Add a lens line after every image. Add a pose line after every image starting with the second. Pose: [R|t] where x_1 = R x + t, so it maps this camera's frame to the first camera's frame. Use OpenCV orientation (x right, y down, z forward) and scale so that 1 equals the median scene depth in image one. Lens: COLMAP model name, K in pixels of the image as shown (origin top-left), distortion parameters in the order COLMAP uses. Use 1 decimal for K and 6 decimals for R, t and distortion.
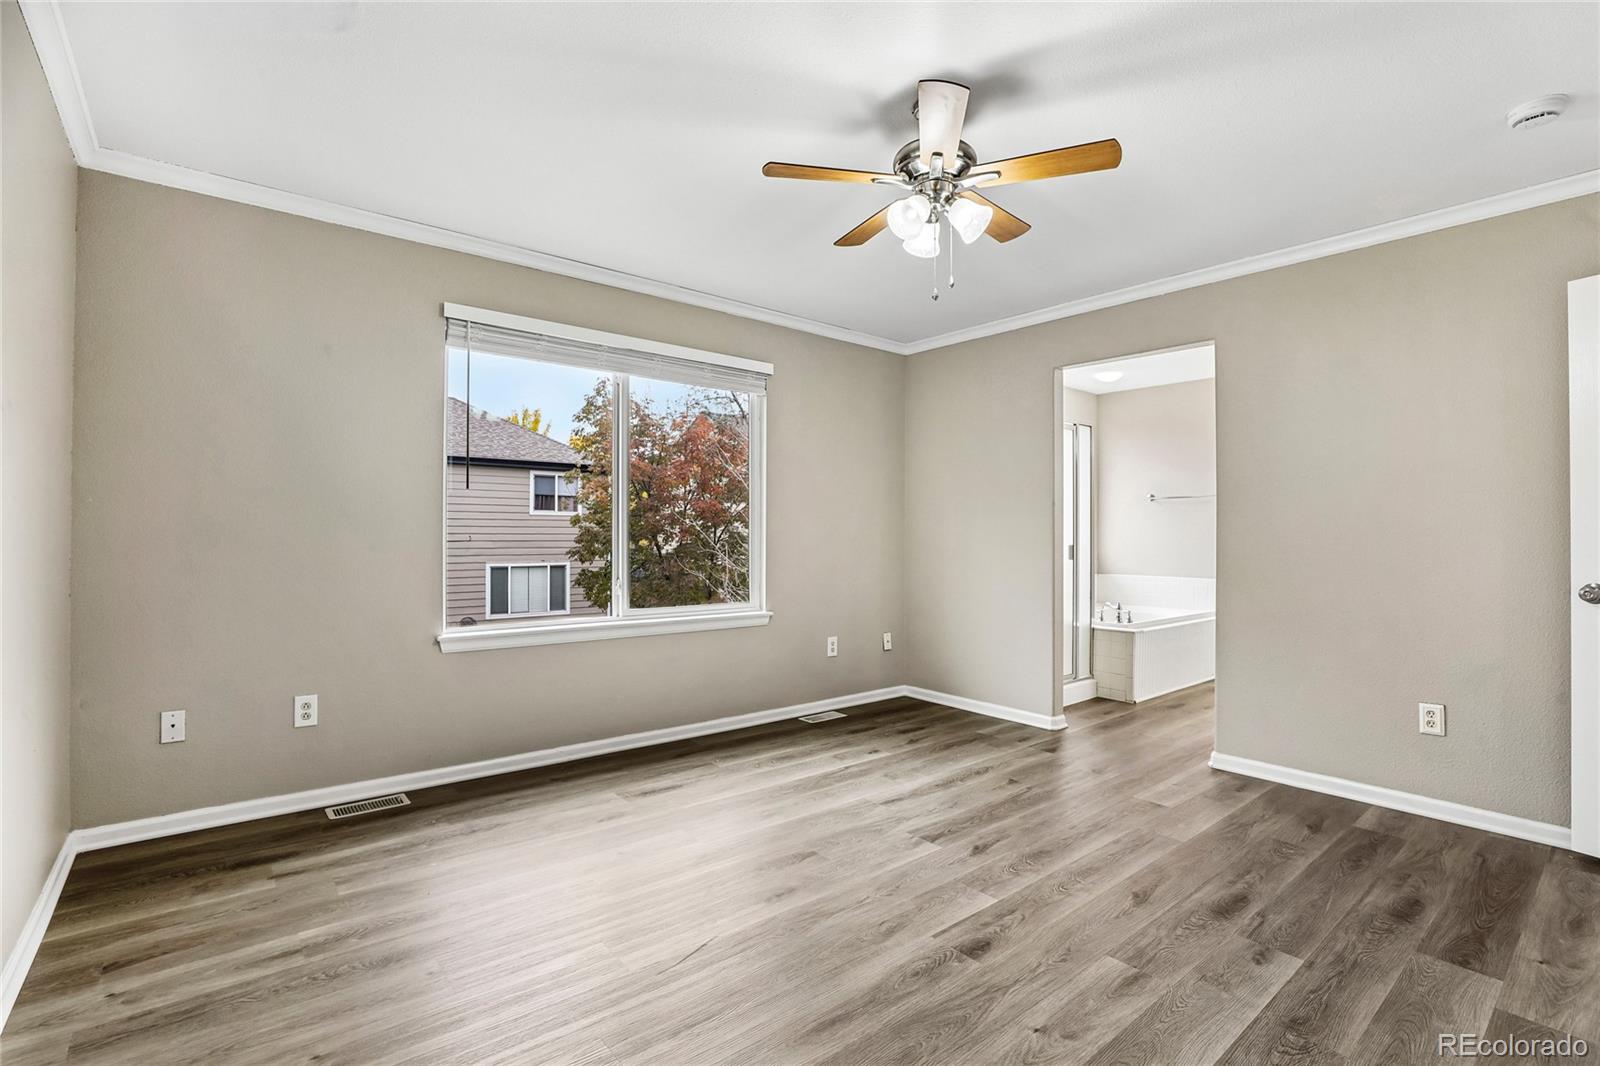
lens RADIAL K [[742.4, 0, 801.5], [0, 742.4, 535.6], [0, 0, 1]] dist [-0.029853, 0.005793]
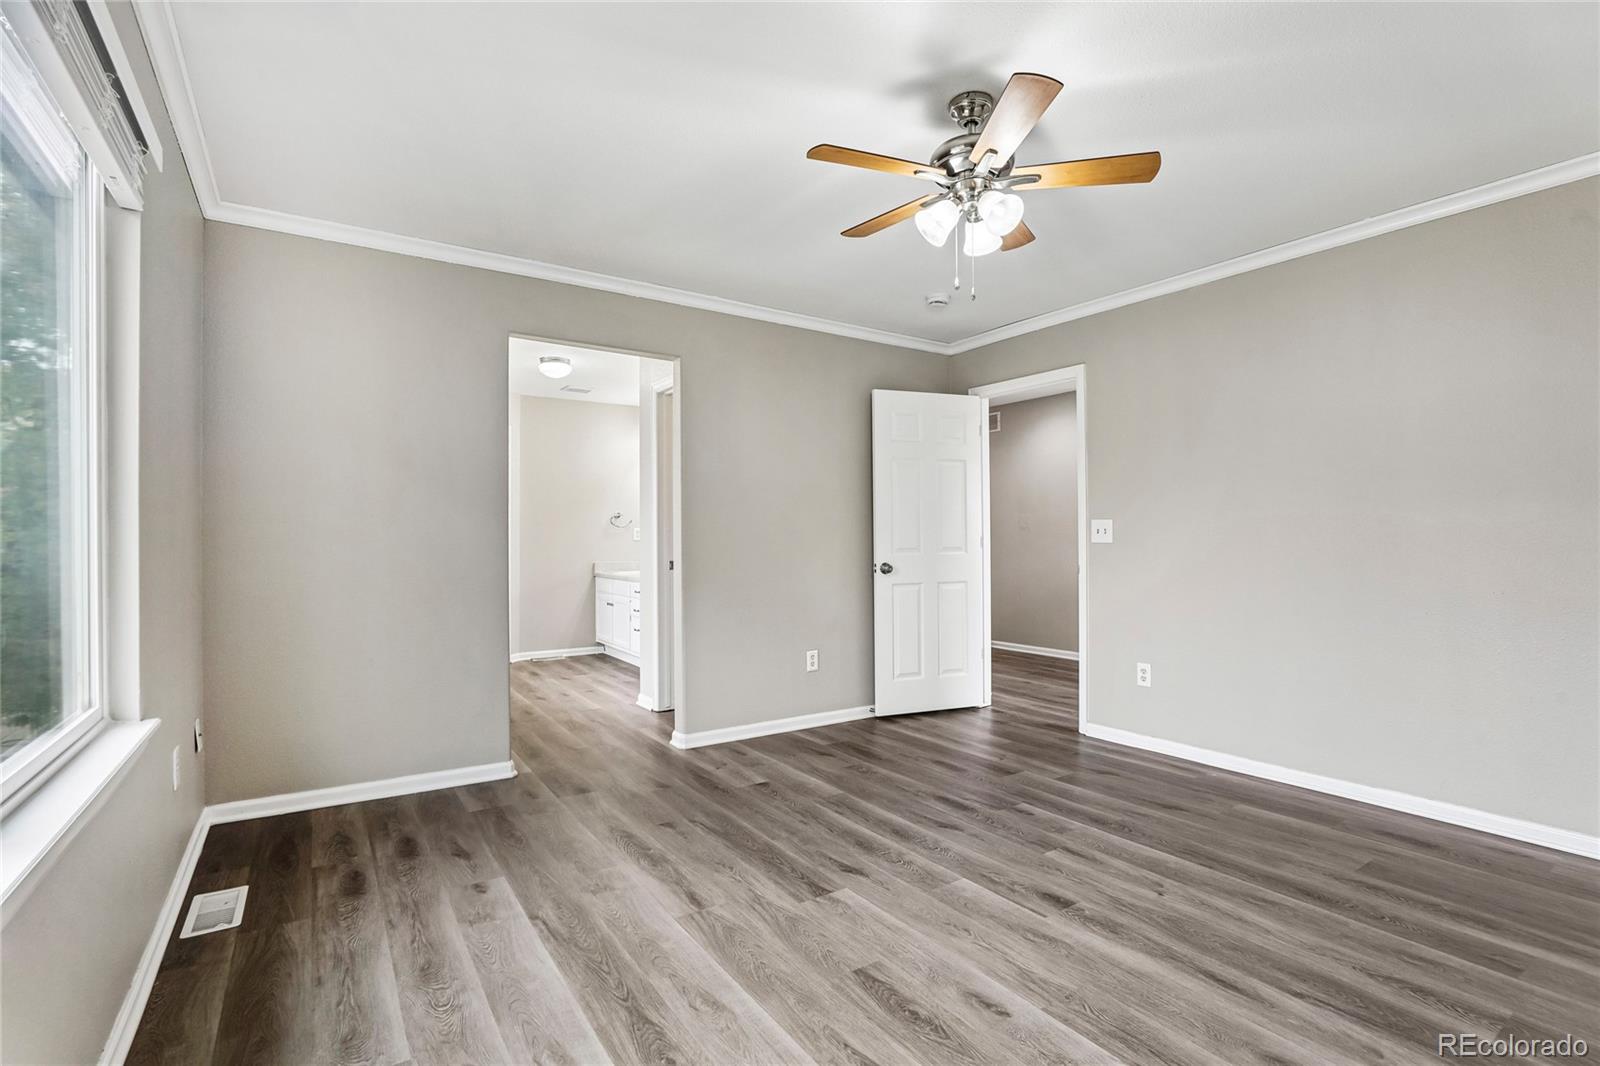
lens RADIAL K [[742.4, 0, 793.0], [0, 742.4, 530.8], [0, 0, 1]] dist [-0.029853, 0.005793]
pose [[0.096230, 0.004457, 0.995349, -0.668556], [0.002085, 0.999987, -0.004679, -0.008098], [-0.995357, 0.002526, 0.096219, 0.916228]]
